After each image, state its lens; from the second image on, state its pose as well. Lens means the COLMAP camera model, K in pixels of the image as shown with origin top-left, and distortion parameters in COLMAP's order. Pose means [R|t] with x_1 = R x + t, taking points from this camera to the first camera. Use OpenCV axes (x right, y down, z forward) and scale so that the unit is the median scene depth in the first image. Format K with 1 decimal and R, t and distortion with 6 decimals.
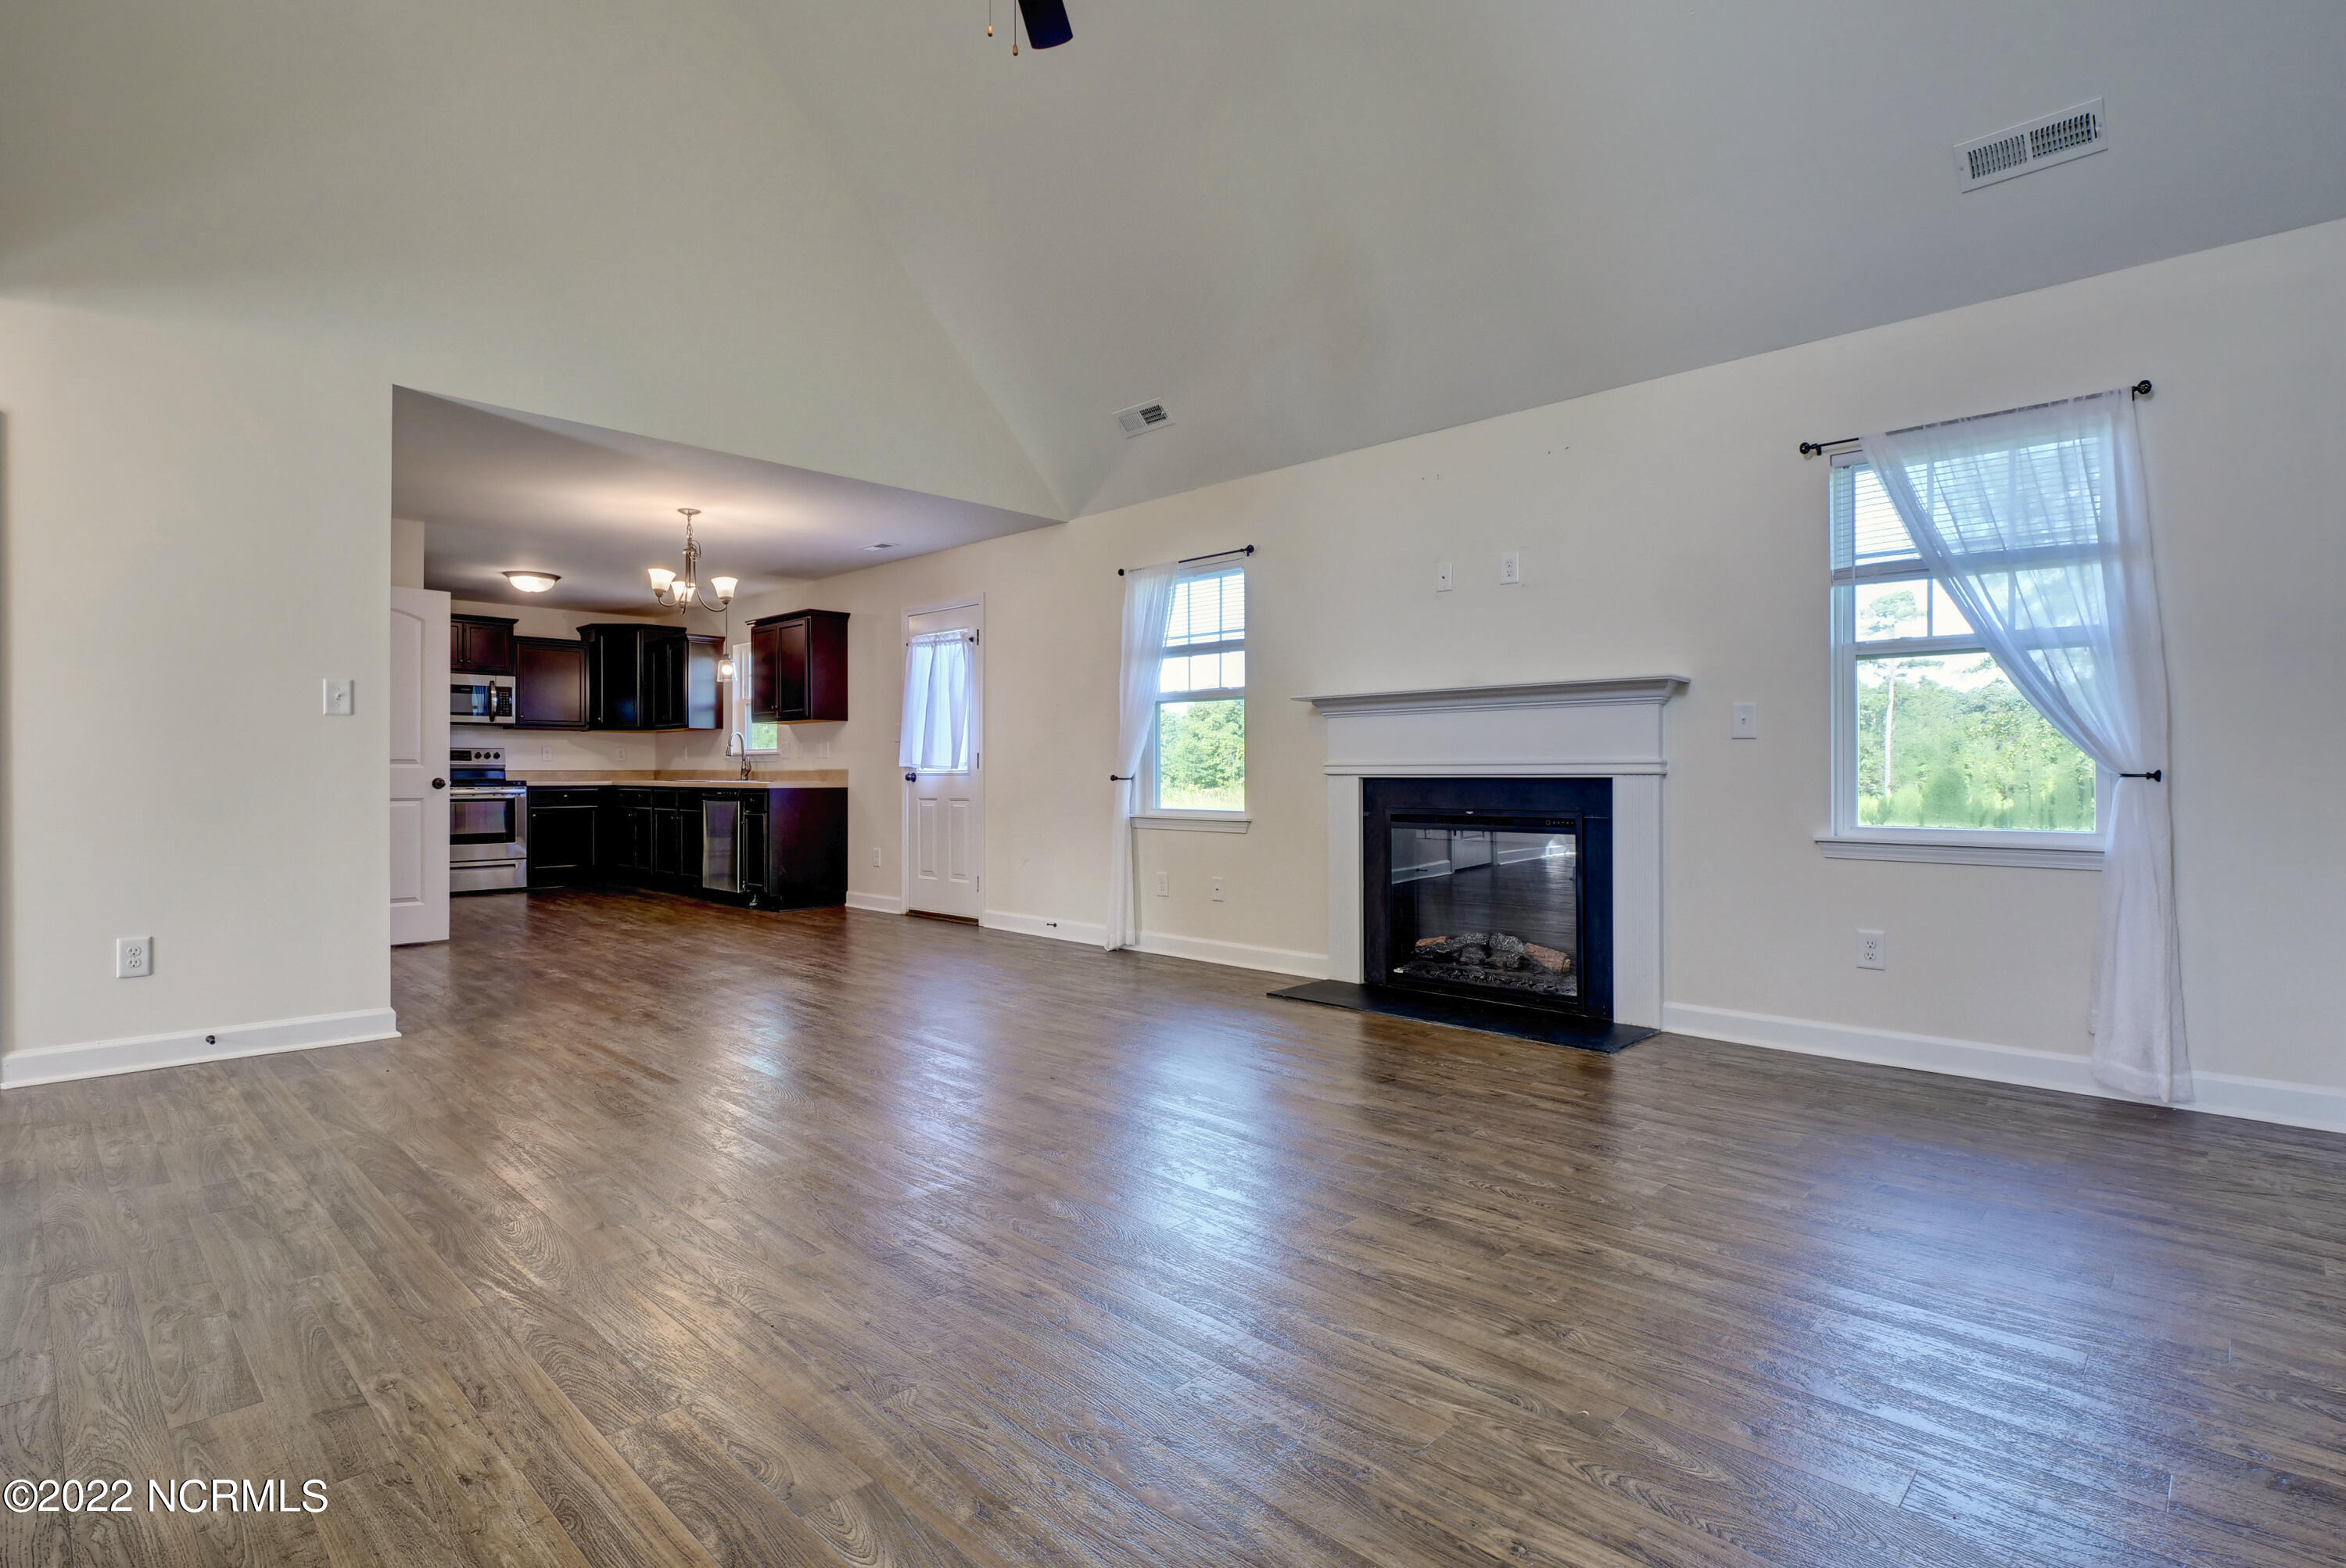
lens RADIAL K [[1131.5, 0, 1173.0], [0, 1131.5, 784.0], [0, 0, 1]] dist [-0.019241, -0.000091]
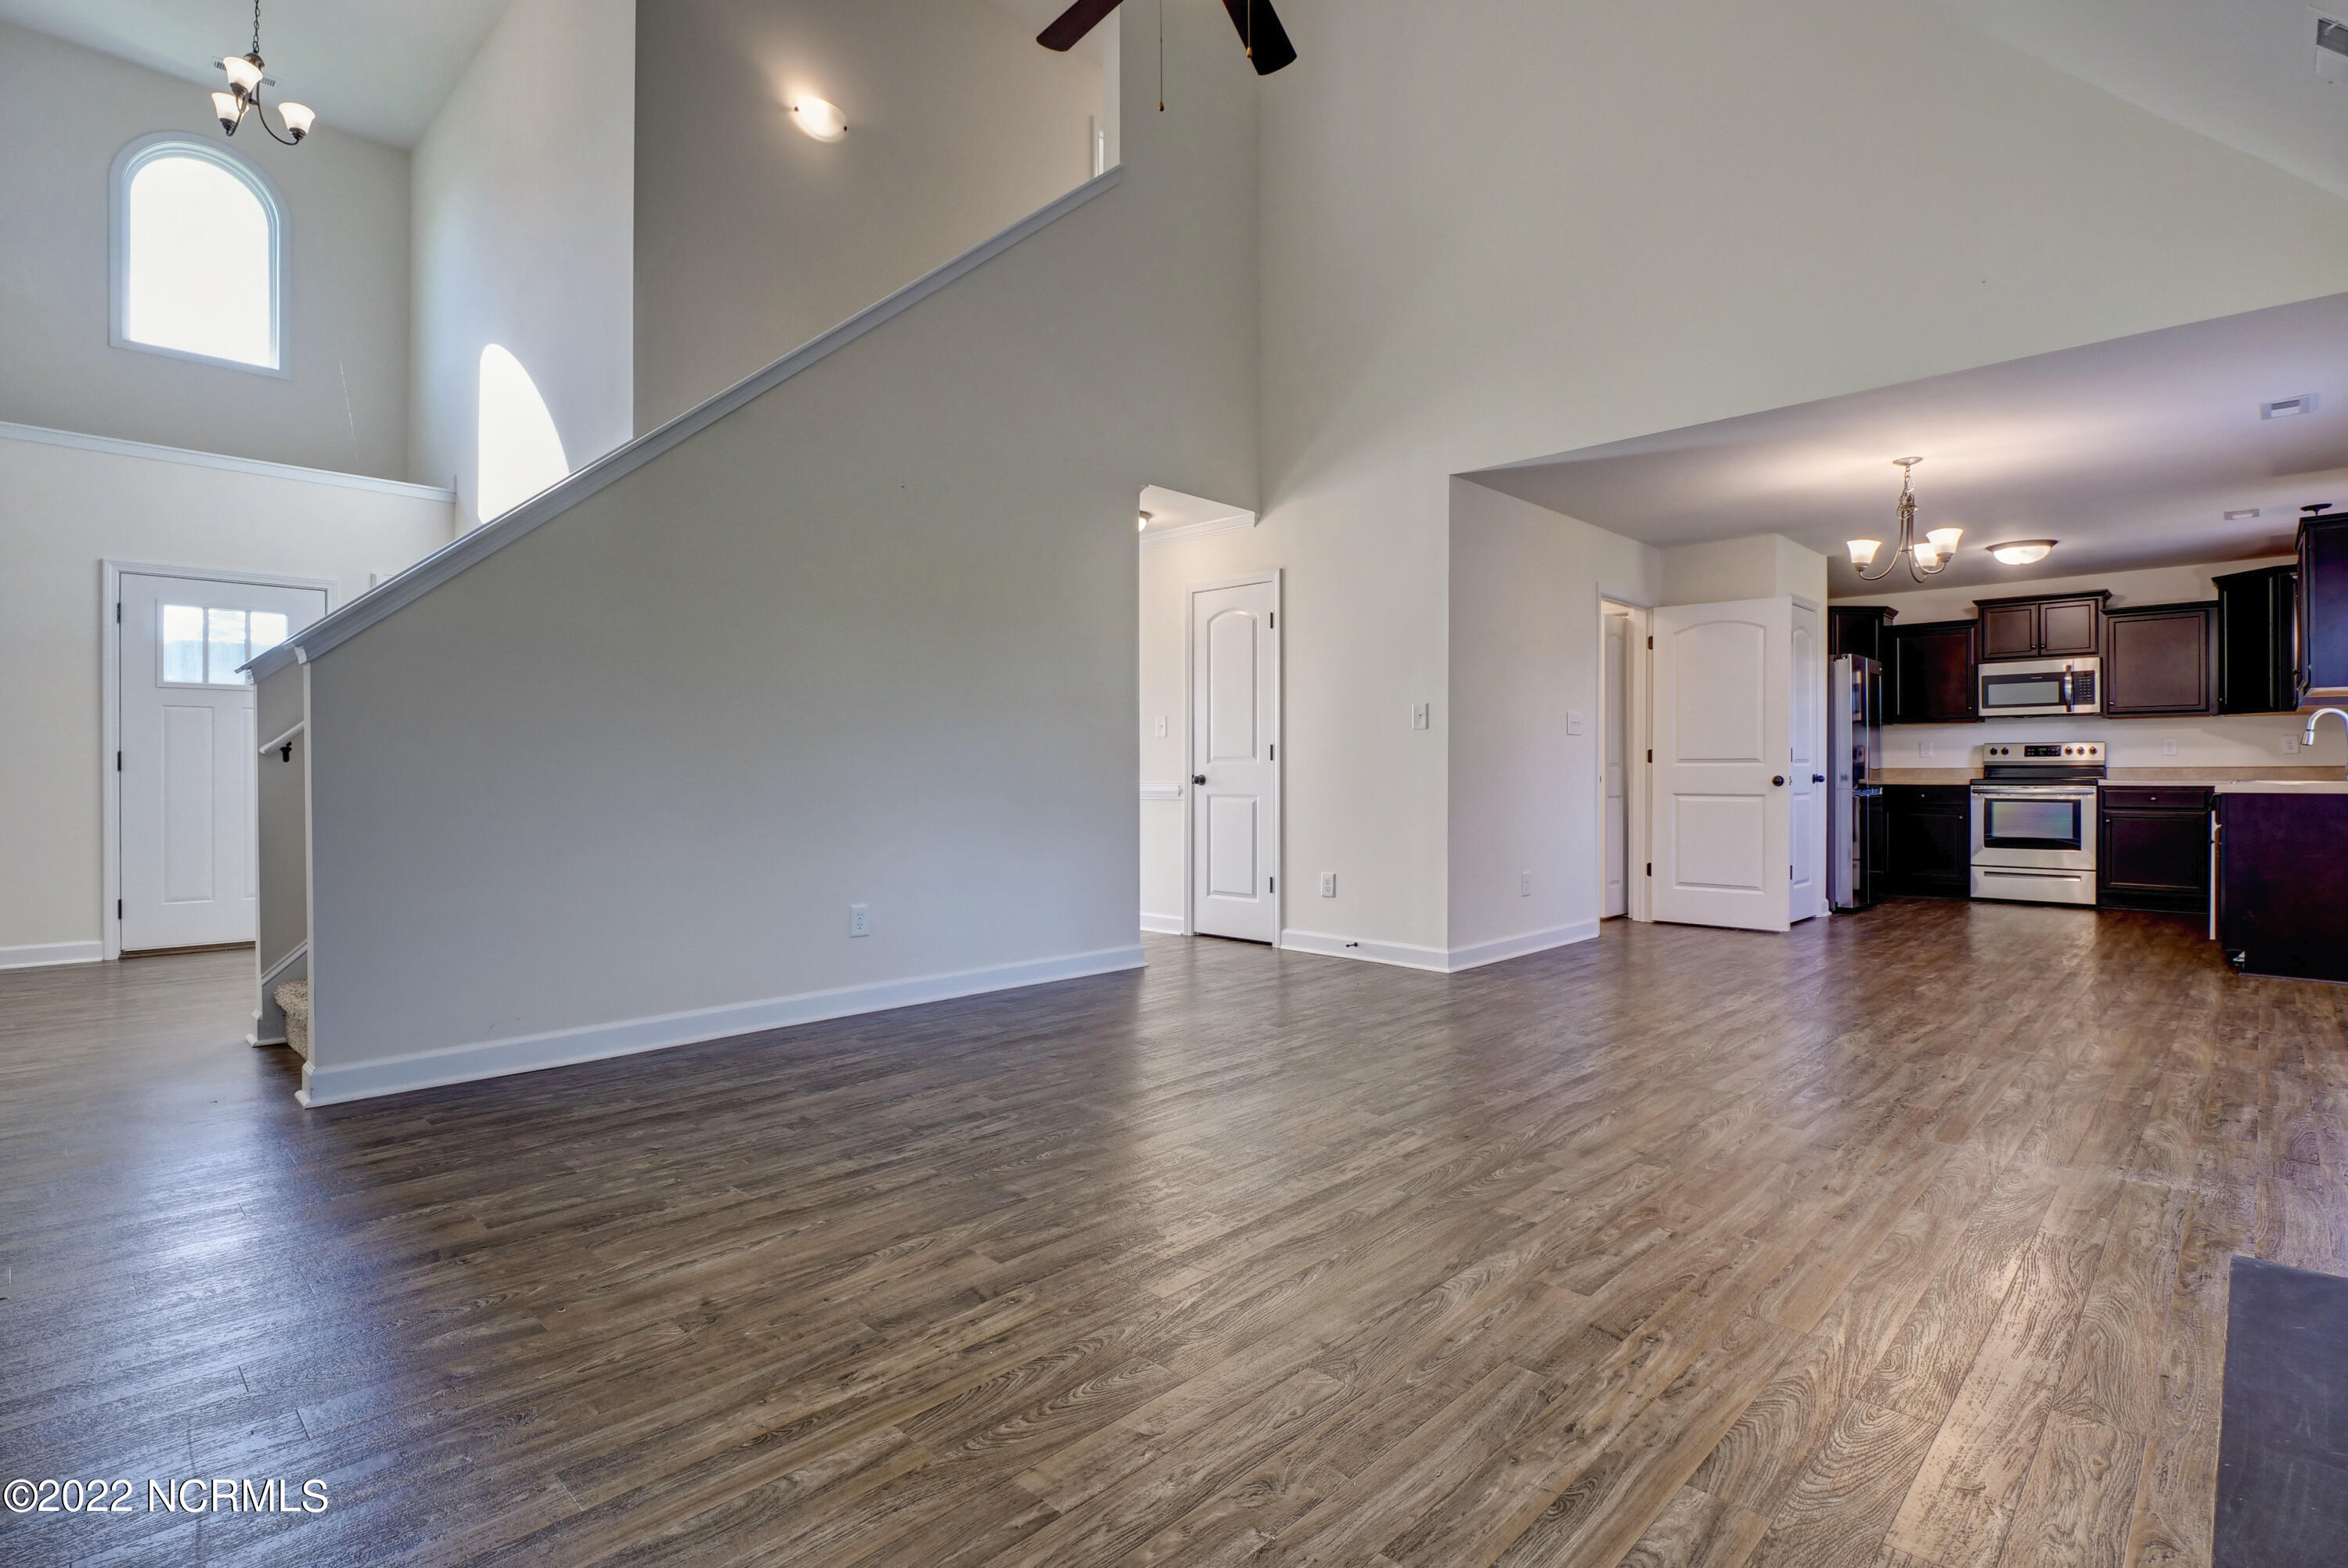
lens RADIAL K [[1140.5, 0, 1162.0], [0, 1140.5, 777.2], [0, 0, 1]] dist [-0.017693, 0.001319]
pose [[-0.007152, 0.006524, -0.999953, 0.438876], [-0.008872, 0.999939, 0.006587, -0.006046], [0.999935, 0.008919, -0.007094, 0.461332]]
